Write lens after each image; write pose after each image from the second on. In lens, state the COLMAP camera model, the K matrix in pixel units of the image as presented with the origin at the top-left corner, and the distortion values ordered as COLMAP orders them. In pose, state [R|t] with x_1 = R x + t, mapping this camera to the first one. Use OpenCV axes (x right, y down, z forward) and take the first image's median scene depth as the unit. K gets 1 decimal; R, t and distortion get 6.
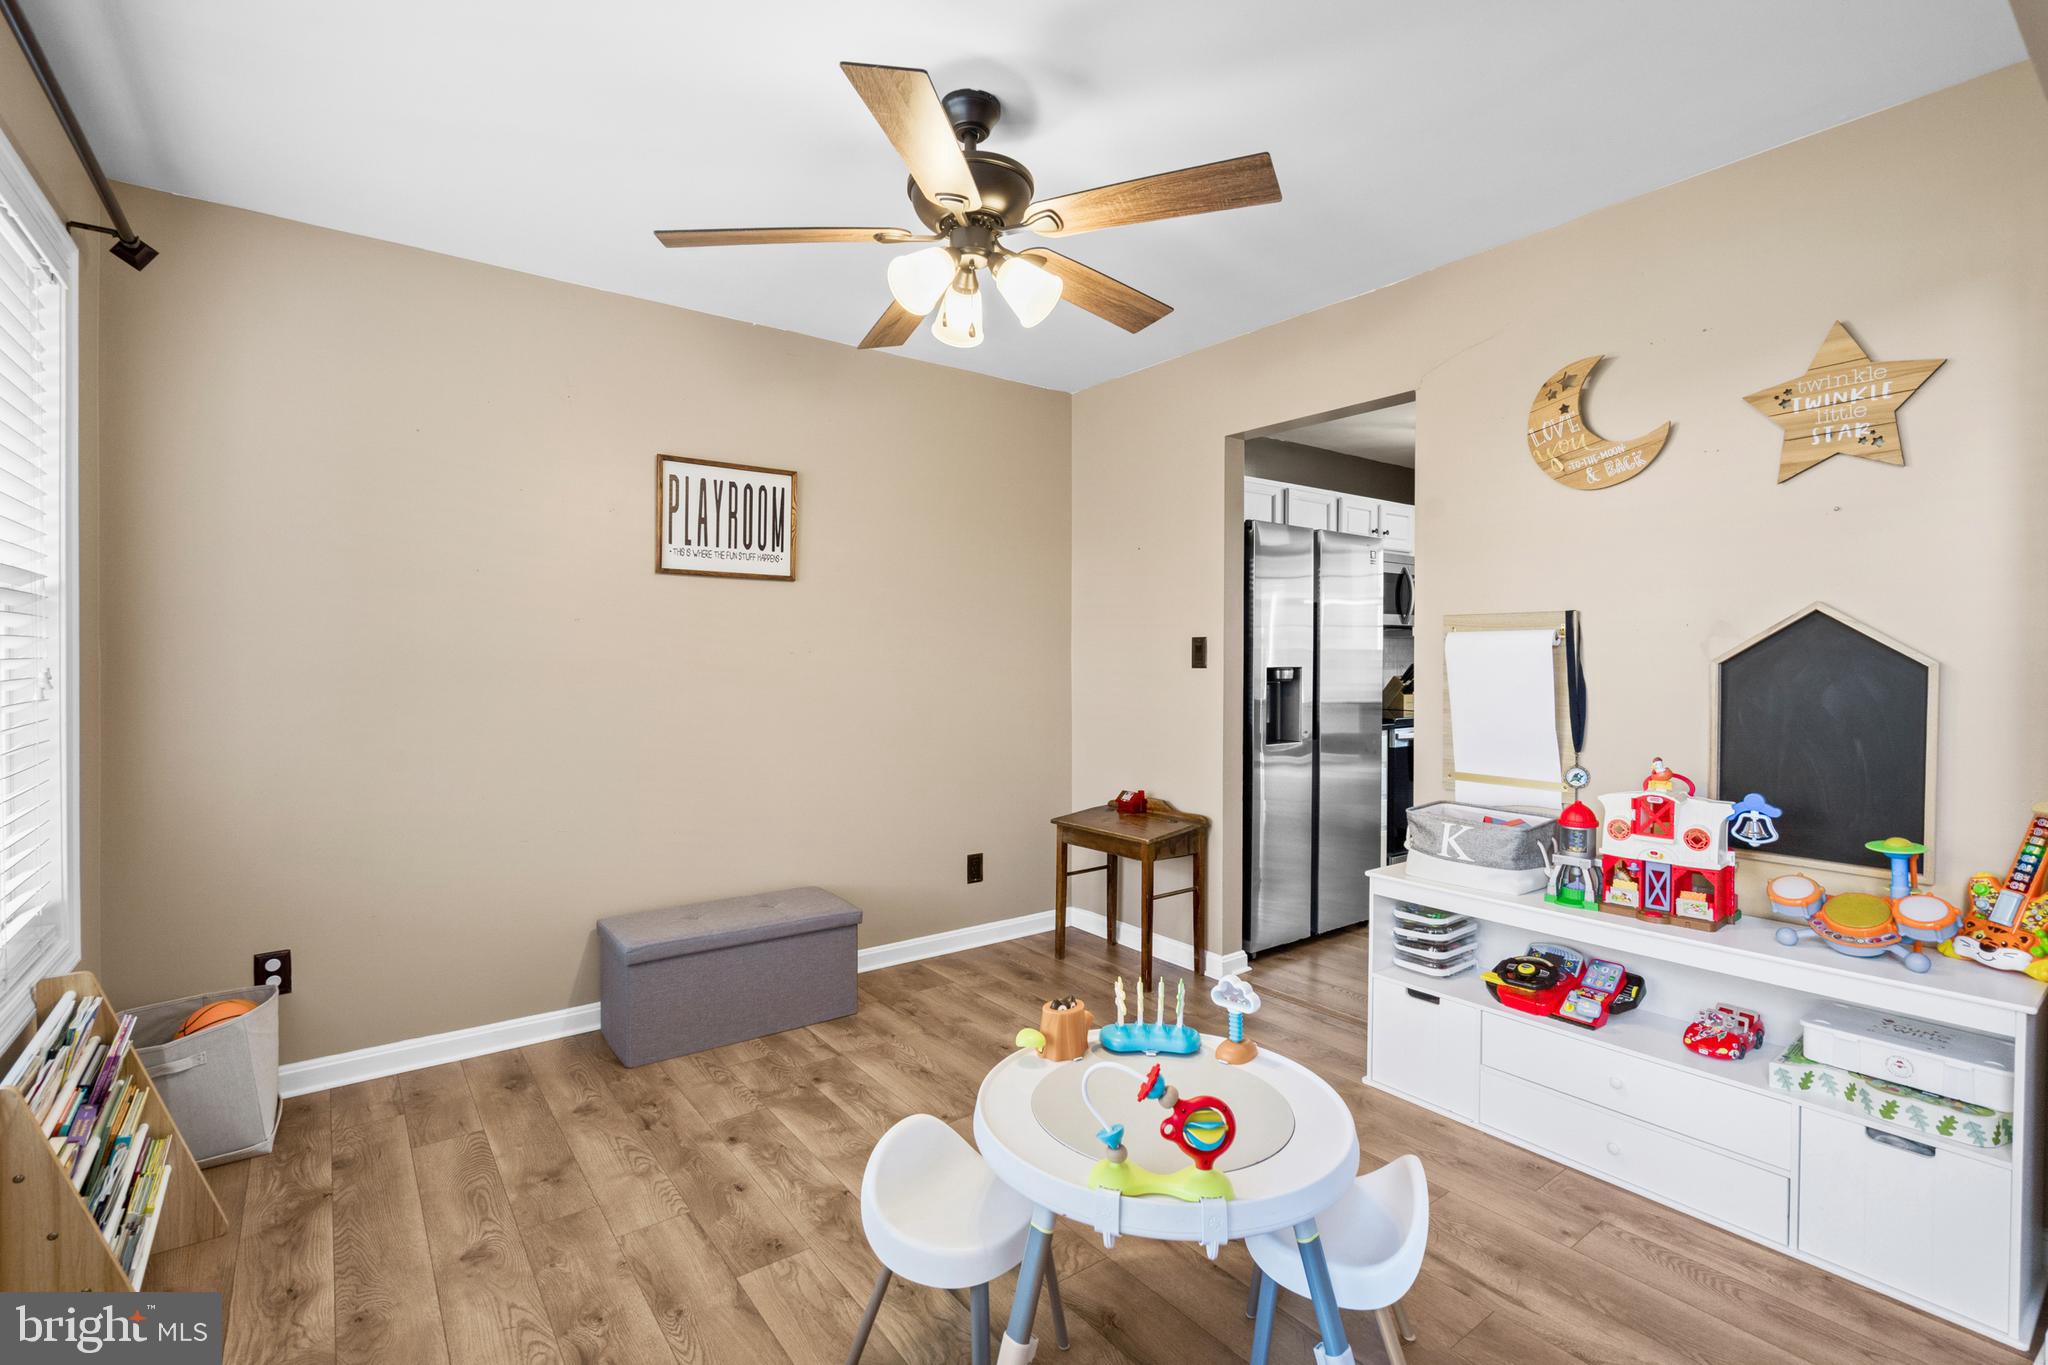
lens RADIAL K [[933.2, 0, 1022.3], [0, 933.2, 679.1], [0, 0, 1]] dist [-0.007253, 0.002689]
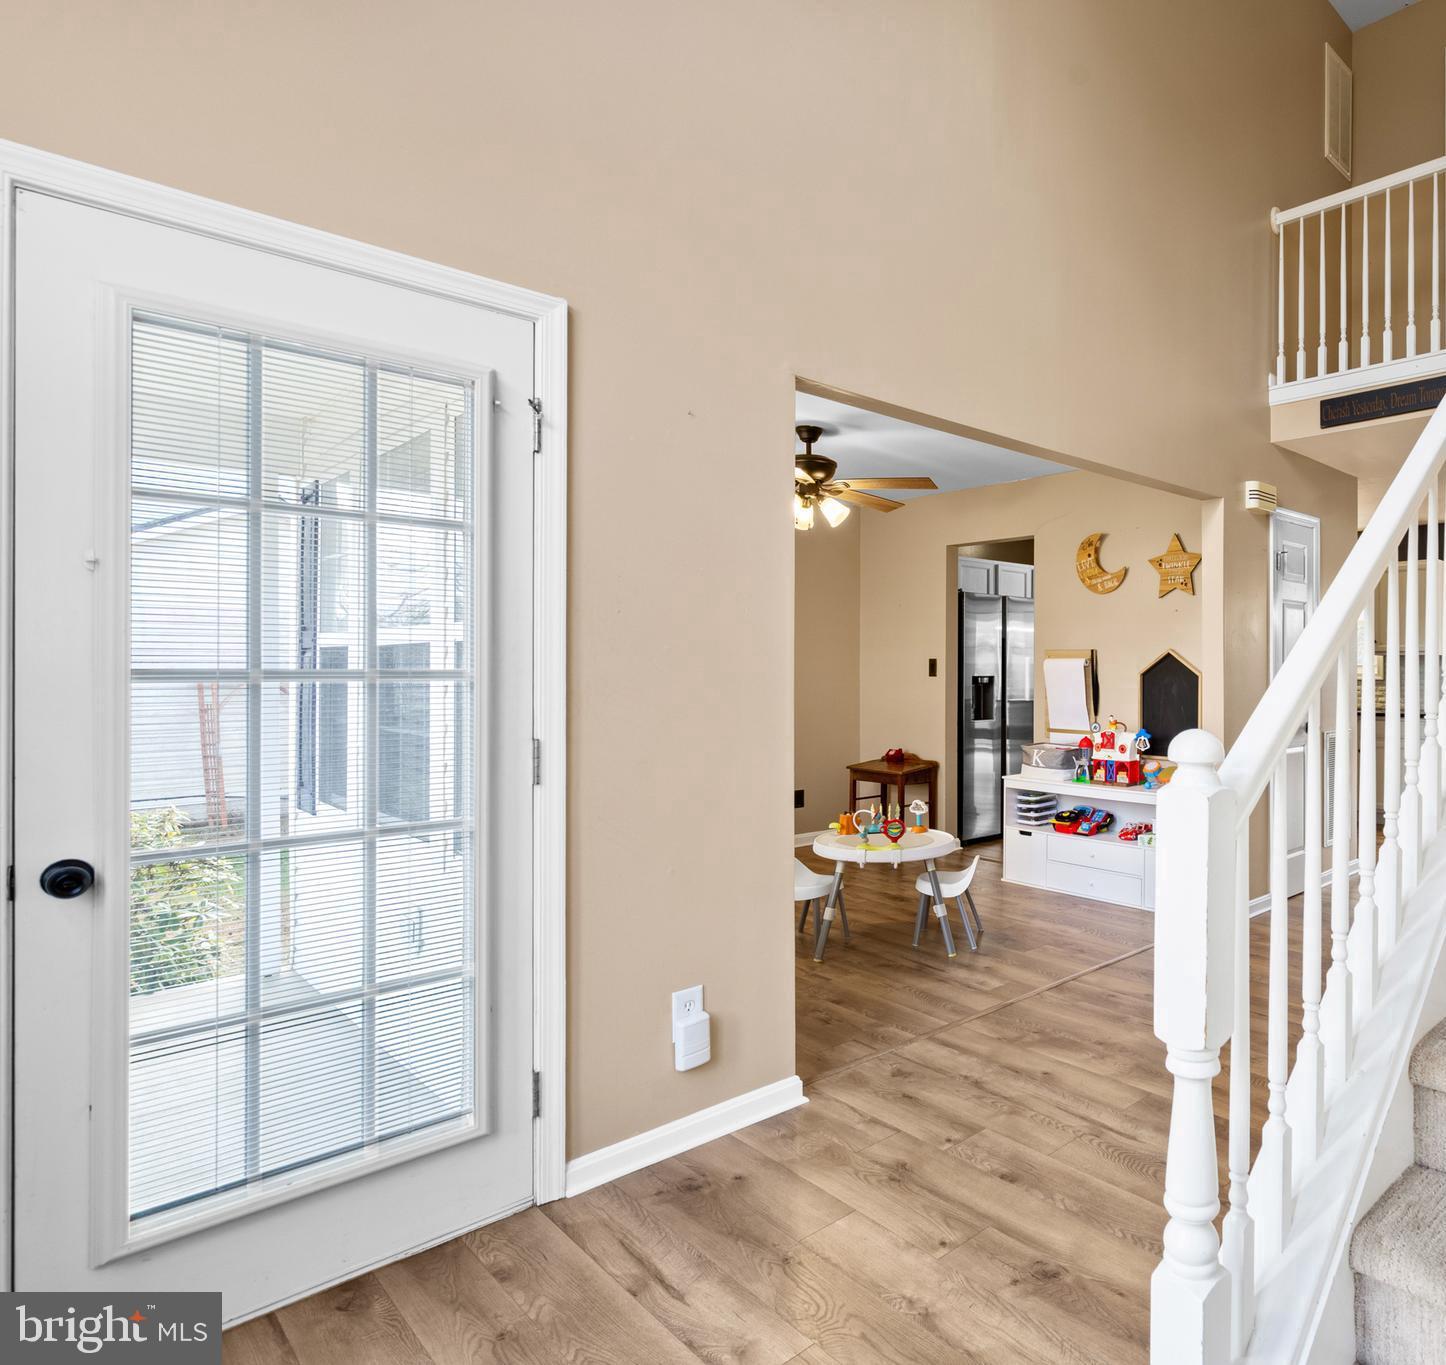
lens RADIAL K [[572.0, 0, 721.5], [0, 572.0, 681.4], [0, 0, 1]] dist [0.000598, 0.000032]
pose [[0.982826, 0.000575, -0.184532, -0.006038], [-0.001205, 0.999994, -0.003303, 0.004822], [0.184529, 0.003469, 0.982821, -0.441666]]
